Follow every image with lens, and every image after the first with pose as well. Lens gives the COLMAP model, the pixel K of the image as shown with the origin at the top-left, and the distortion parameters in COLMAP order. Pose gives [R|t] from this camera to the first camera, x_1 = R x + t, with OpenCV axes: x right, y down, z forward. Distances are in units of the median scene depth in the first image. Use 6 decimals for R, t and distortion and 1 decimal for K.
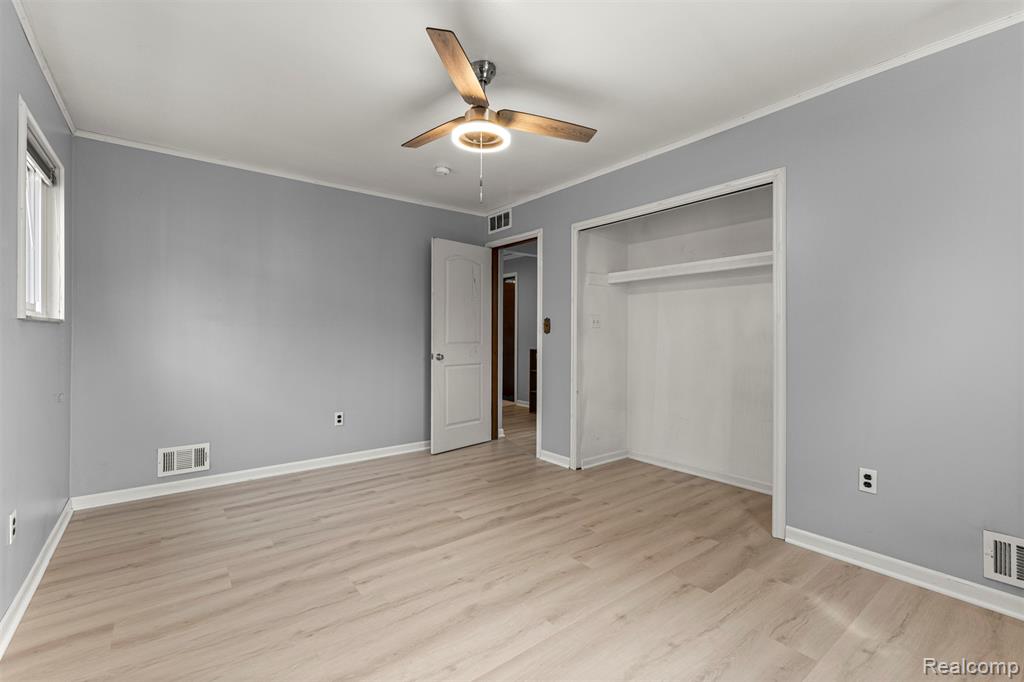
lens RADIAL K [[450.1, 0, 516.4], [0, 450.1, 332.5], [0, 0, 1]] dist [0.002591, -0.000160]
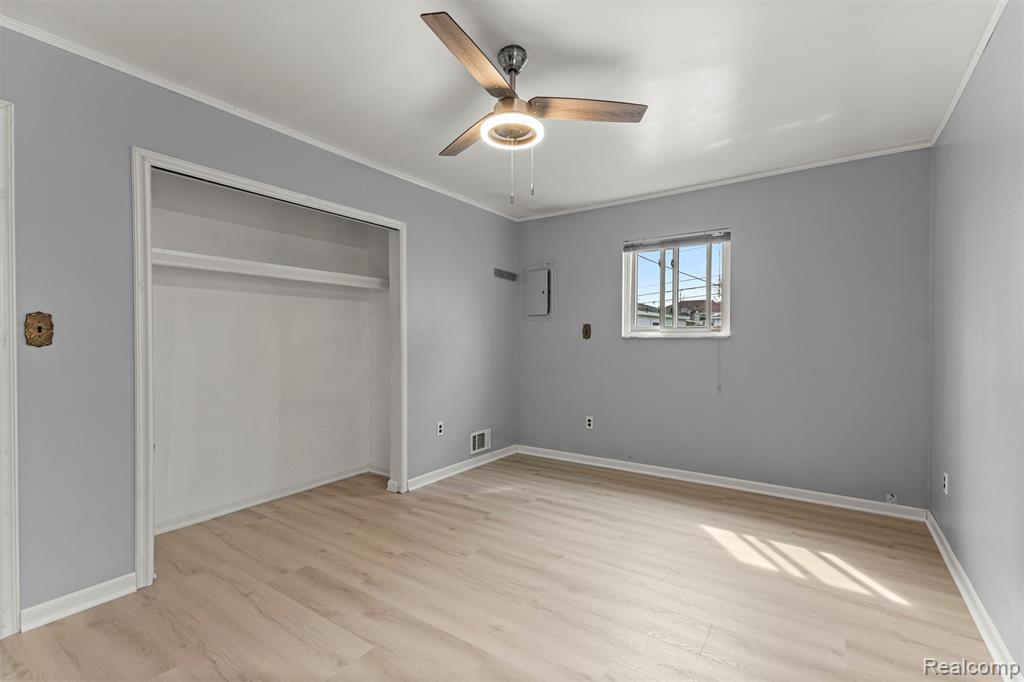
lens RADIAL K [[450.1, 0, 516.6], [0, 450.1, 347.1], [0, 0, 1]] dist [0.002591, -0.000160]
pose [[-0.299488, -0.012425, 0.954019, -0.752500], [0.000190, 0.999914, 0.013083, -0.003256], [-0.954100, 0.004100, -0.299460, 0.991285]]
